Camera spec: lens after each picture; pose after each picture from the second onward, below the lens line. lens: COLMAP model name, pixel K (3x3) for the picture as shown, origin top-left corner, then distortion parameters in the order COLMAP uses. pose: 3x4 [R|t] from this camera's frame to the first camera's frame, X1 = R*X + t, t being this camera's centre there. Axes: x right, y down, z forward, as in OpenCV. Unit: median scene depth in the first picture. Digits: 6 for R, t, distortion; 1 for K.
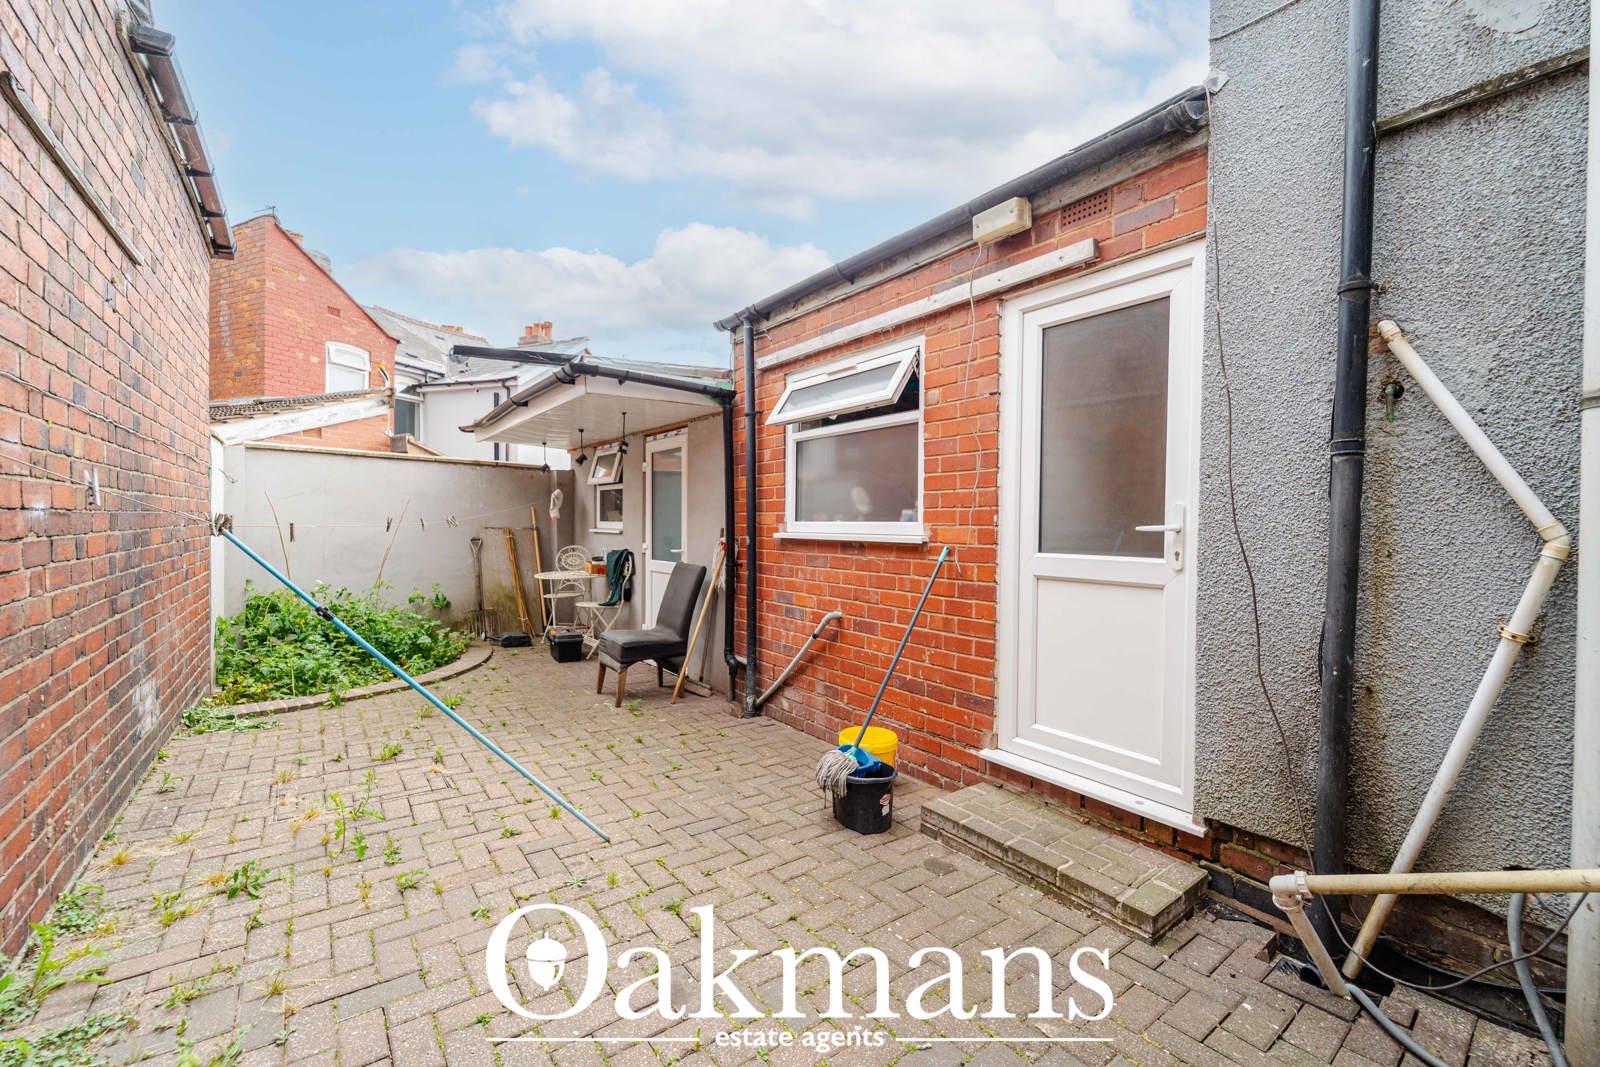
lens RADIAL K [[645.6, 0, 794.4], [0, 645.6, 535.2], [0, 0, 1]] dist [0.000324, -0.000781]
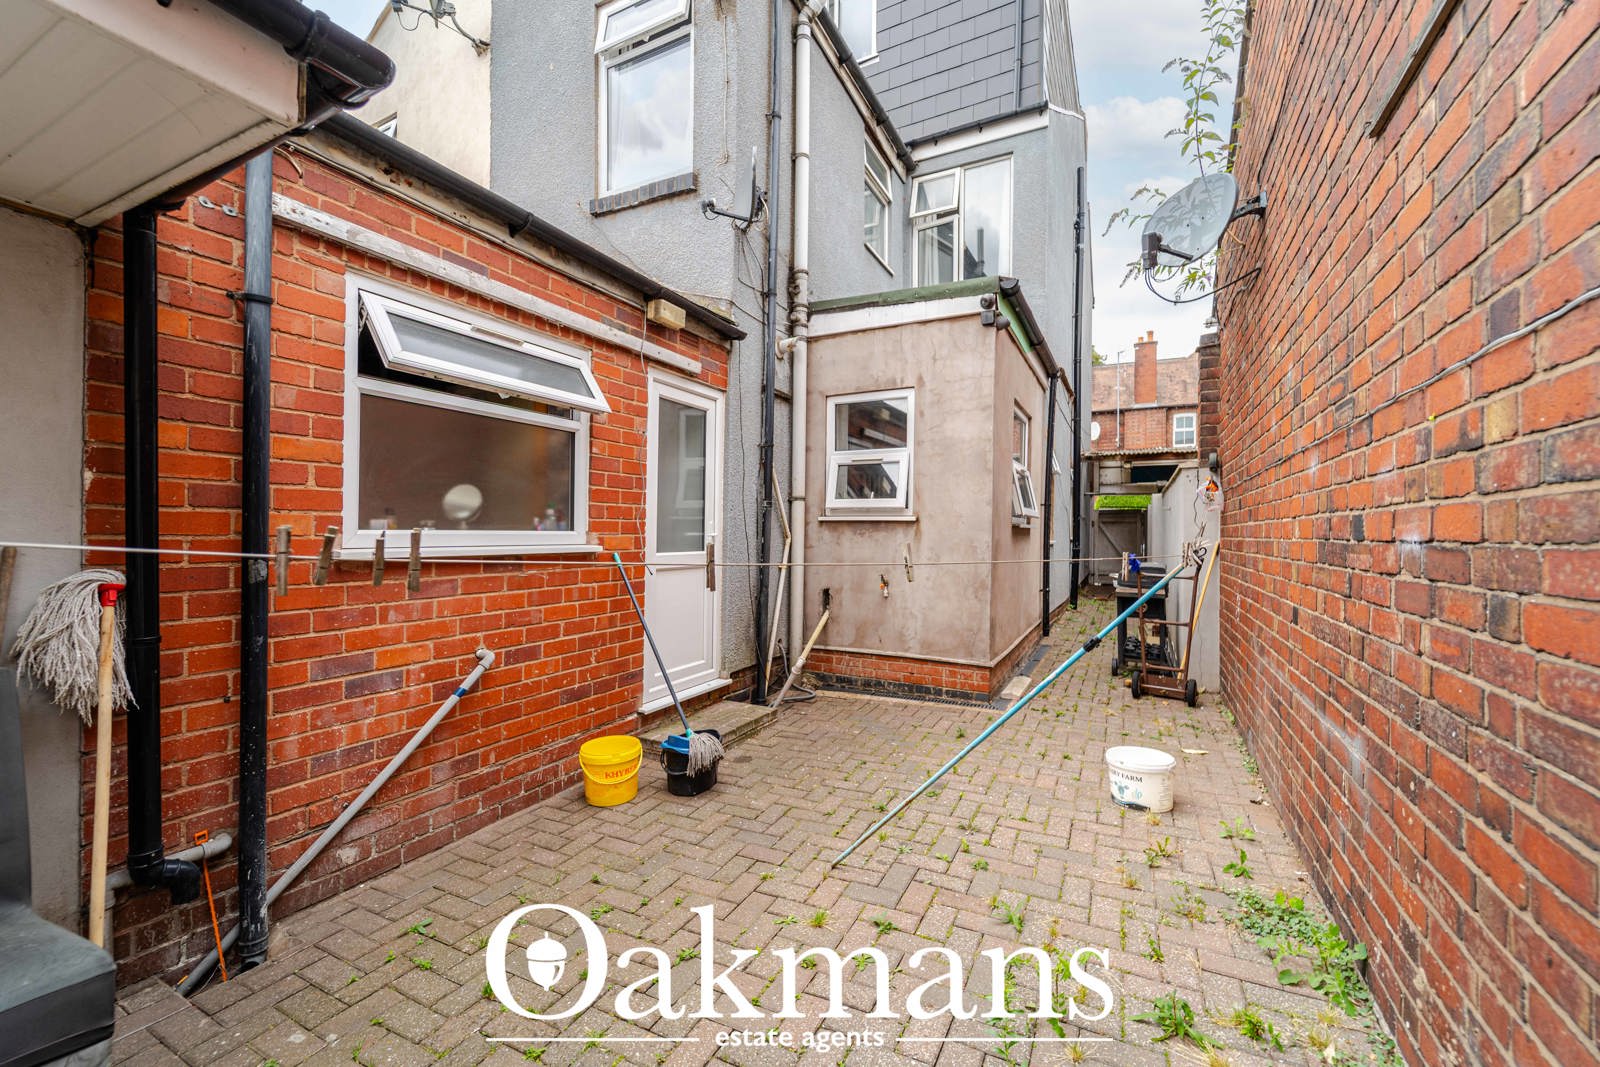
lens RADIAL K [[644.8, 0, 792.5], [0, 644.8, 530.6], [0, 0, 1]] dist [0.003802, -0.000234]
pose [[-0.434314, -0.014189, 0.900650, -0.785626], [0.000008, 0.999876, 0.015756, -0.033598], [-0.900762, 0.006851, -0.434260, 1.023985]]
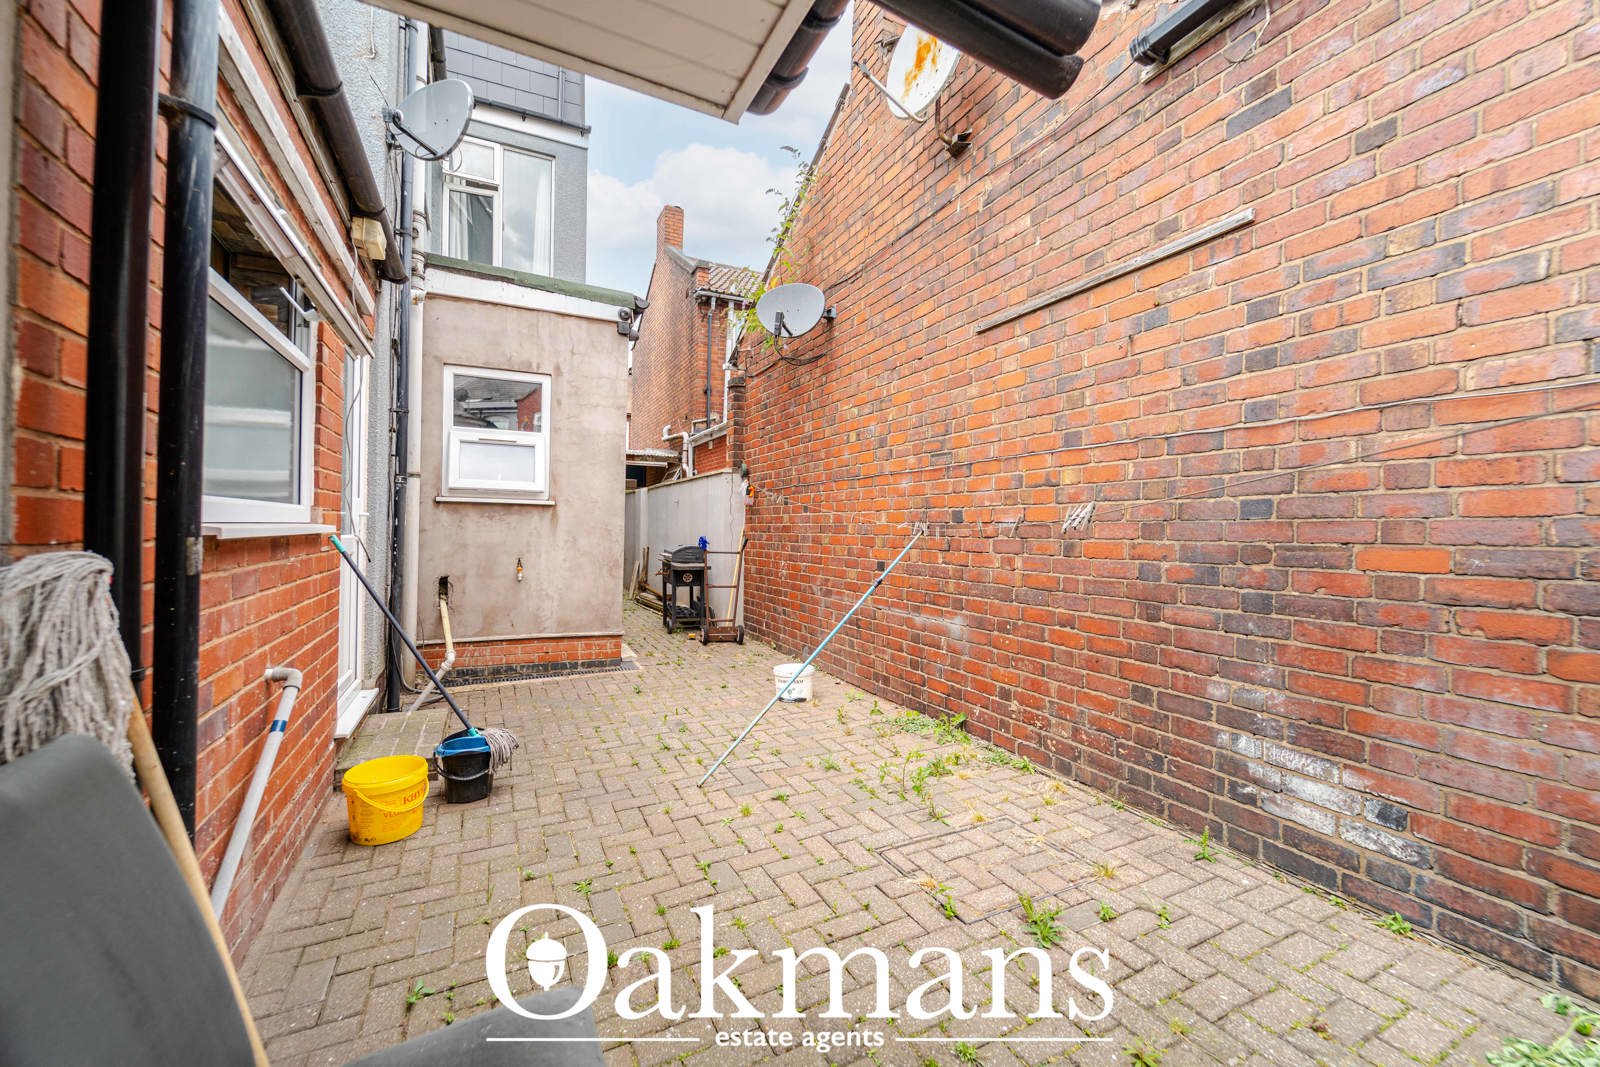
lens RADIAL K [[645.6, 0, 794.4], [0, 645.6, 535.2], [0, 0, 1]] dist [0.000324, -0.000781]
pose [[-0.980543, -0.031004, 0.193842, -0.470590], [-0.026277, 0.999292, 0.026911, -0.018832], [-0.194539, 0.021294, -0.980664, 1.473640]]
